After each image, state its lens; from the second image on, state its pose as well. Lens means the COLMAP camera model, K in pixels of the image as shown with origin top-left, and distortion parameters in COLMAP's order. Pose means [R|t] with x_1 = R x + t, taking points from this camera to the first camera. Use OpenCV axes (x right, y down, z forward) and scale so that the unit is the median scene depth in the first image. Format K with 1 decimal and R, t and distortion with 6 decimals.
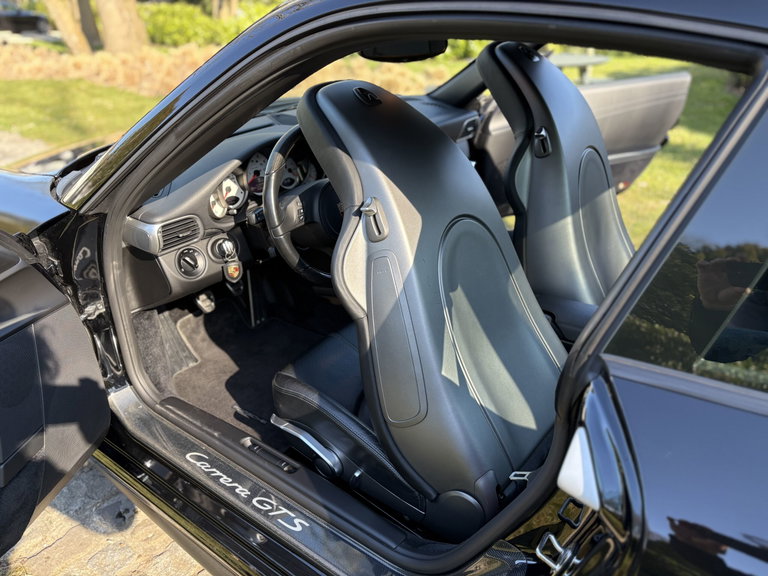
lens RADIAL K [[580.0, 0, 384.2], [0, 580.0, 288.5], [0, 0, 1]] dist [0.034164, -0.024832]
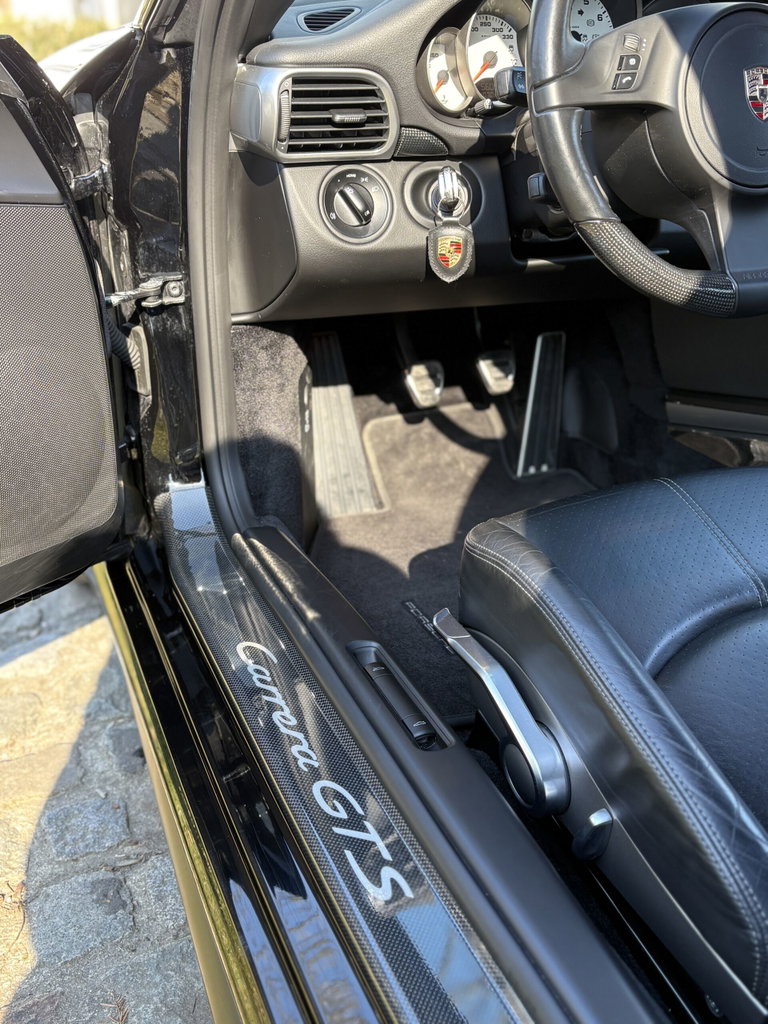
lens RADIAL K [[1021.0, 0, 391.3], [0, 1021.0, 511.5], [0, 0, 1]] dist [0.023419, 0.000000]
pose [[0.869629, 0.225399, -0.439249, 0.065117], [-0.240844, 0.970334, 0.021098, 0.148865], [0.430974, 0.087443, 0.898118, 0.365617]]
